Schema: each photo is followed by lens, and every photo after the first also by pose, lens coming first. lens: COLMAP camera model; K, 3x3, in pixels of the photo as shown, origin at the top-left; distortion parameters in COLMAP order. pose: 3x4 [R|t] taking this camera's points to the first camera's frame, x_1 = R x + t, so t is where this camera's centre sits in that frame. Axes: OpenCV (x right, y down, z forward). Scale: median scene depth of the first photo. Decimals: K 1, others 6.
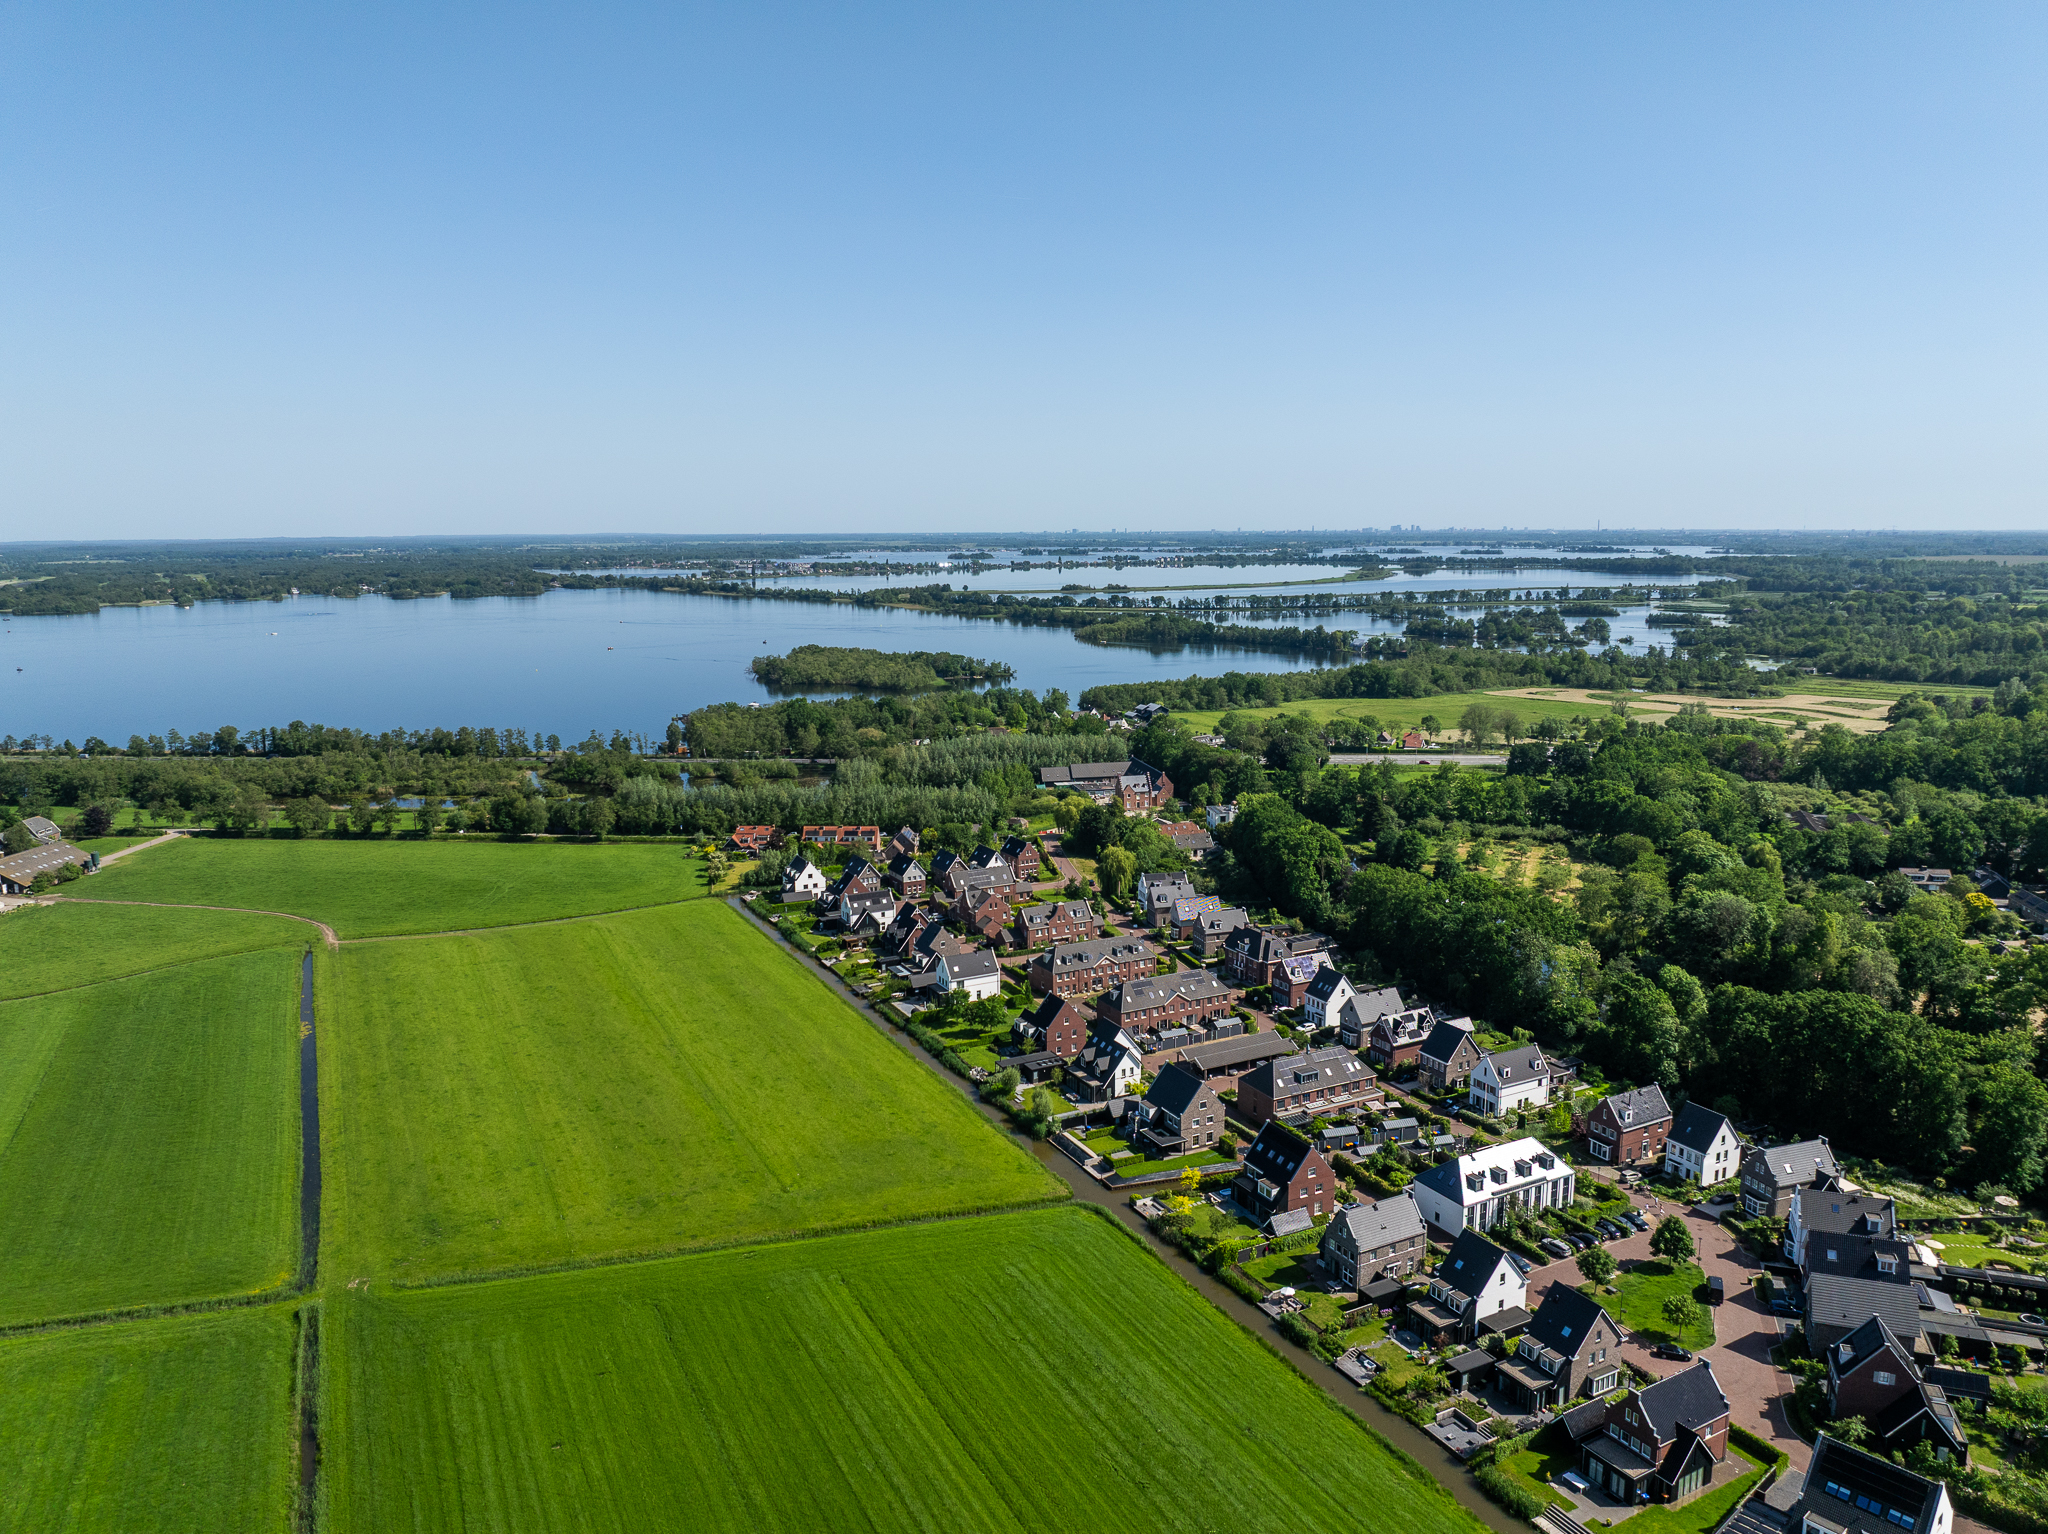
lens RADIAL K [[1439.4, 0, 1025.1], [0, 1439.4, 760.7], [0, 0, 1]] dist [-0.033236, -0.002811]
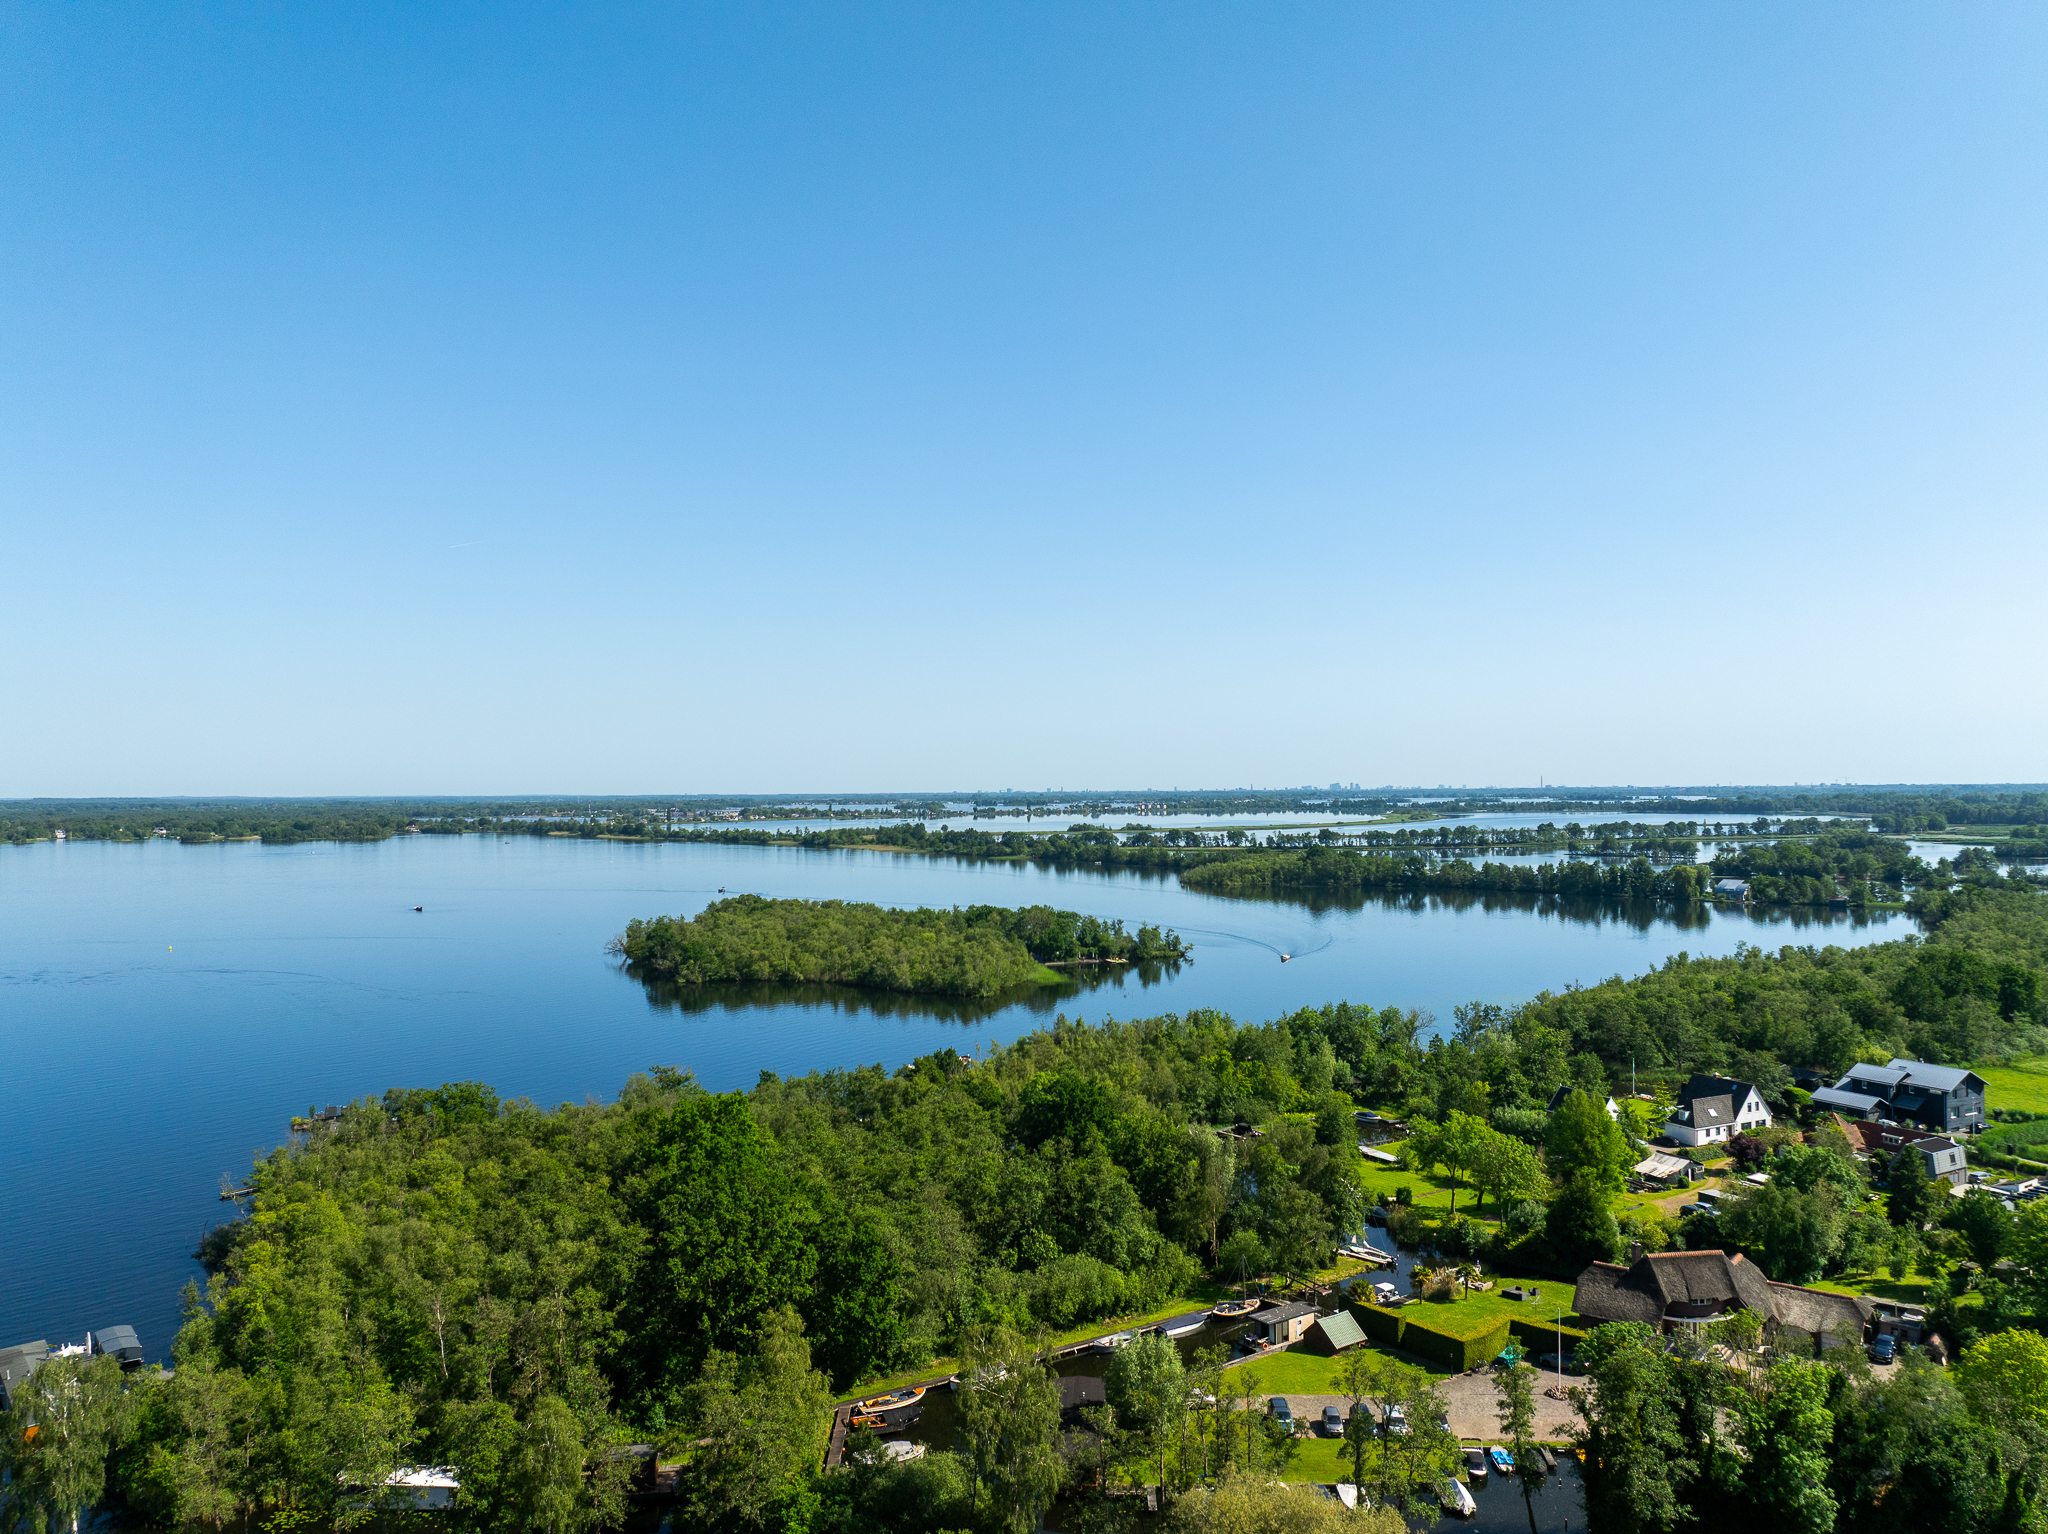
lens RADIAL K [[1439.4, 0, 1030.0], [0, 1439.4, 778.0], [0, 0, 1]] dist [-0.033236, -0.002811]
pose [[0.998519, -0.000194, 0.054398, -0.090448], [0.009383, 0.985622, -0.168706, -0.041144], [-0.053583, 0.168966, 0.984164, 0.578309]]
